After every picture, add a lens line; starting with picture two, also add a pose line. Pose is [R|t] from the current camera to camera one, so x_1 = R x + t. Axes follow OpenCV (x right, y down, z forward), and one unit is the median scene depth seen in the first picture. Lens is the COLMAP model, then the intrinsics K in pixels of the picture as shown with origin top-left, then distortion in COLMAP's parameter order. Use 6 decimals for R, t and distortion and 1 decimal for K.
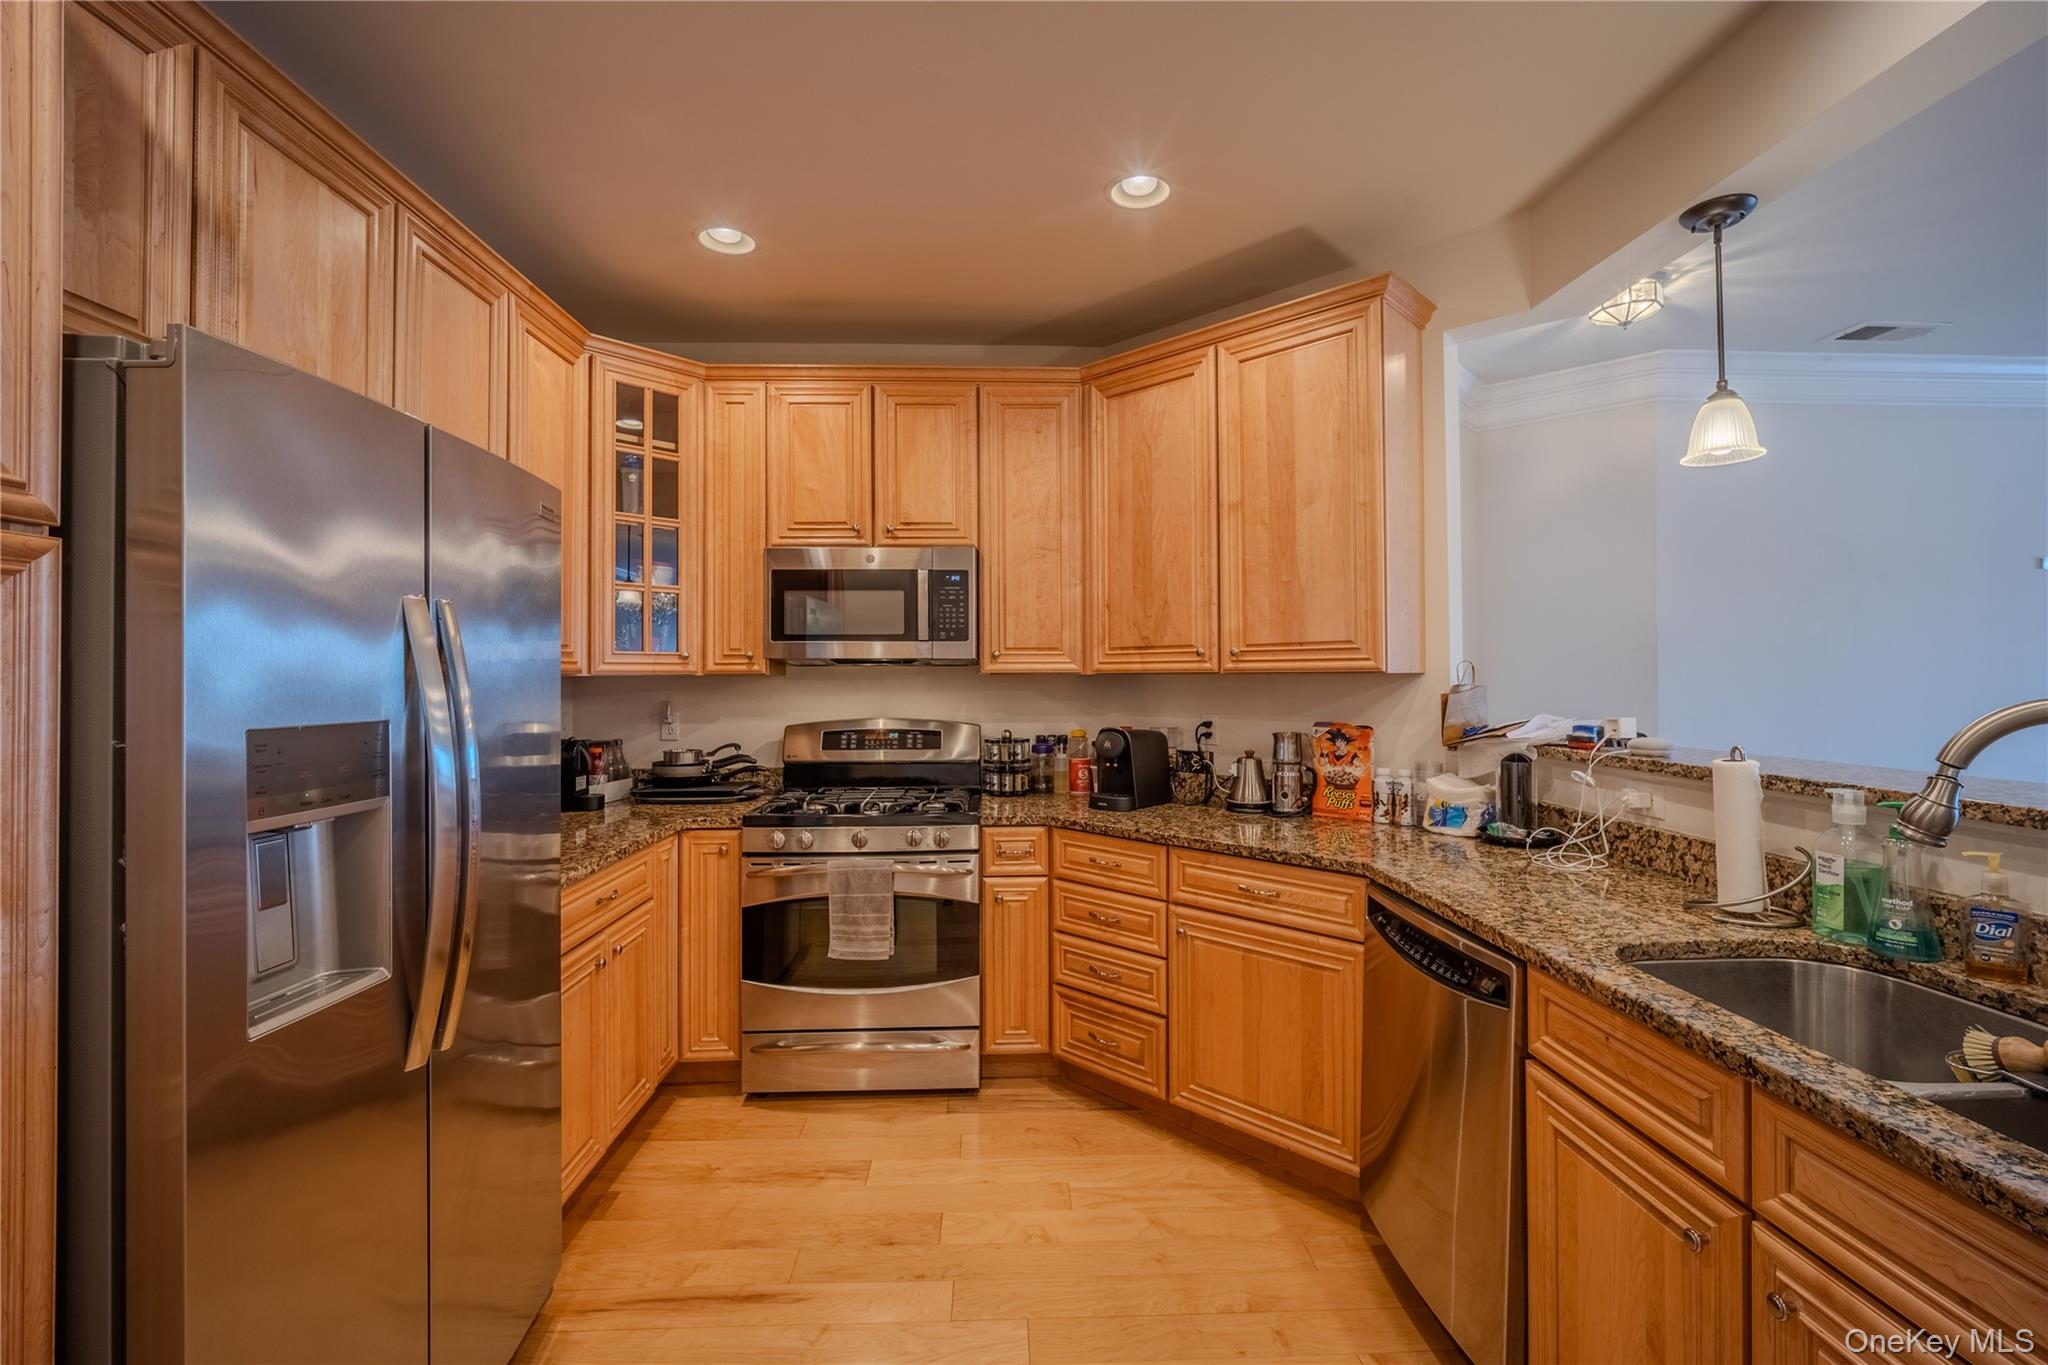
lens RADIAL K [[889.3, 0, 1029.1], [0, 889.3, 674.0], [0, 0, 1]] dist [-0.013361, 0.003193]
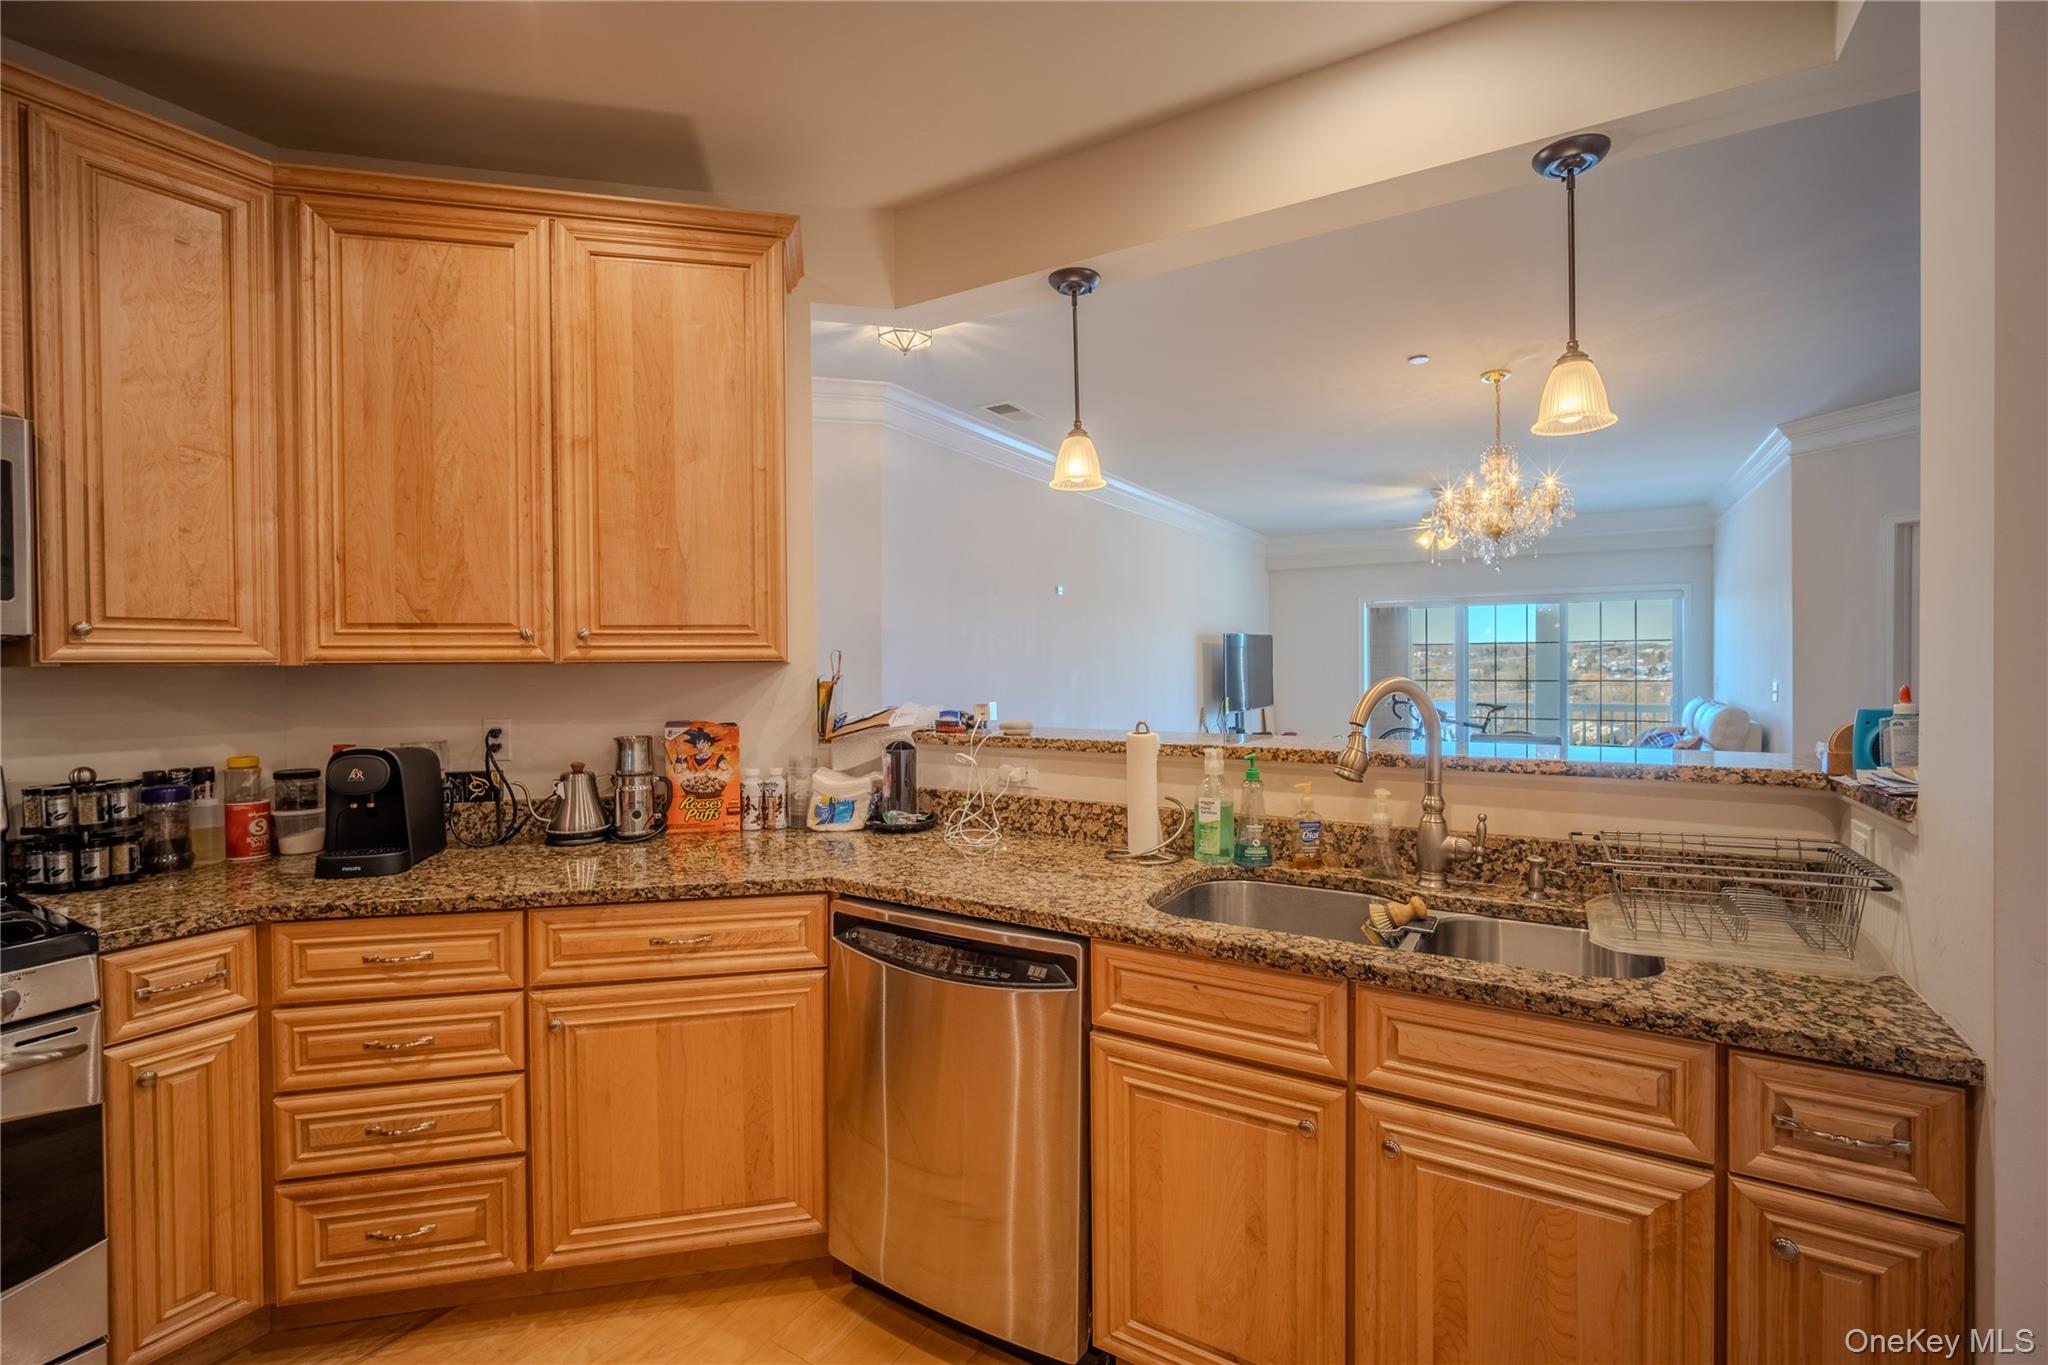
lens RADIAL K [[889.3, 0, 1029.1], [0, 889.3, 674.0], [0, 0, 1]] dist [-0.013361, 0.003193]
pose [[0.550309, -0.010326, 0.834897, -0.195911], [0.002110, 0.999938, 0.010977, 0.000977], [-0.834959, -0.004279, 0.550296, 0.272830]]
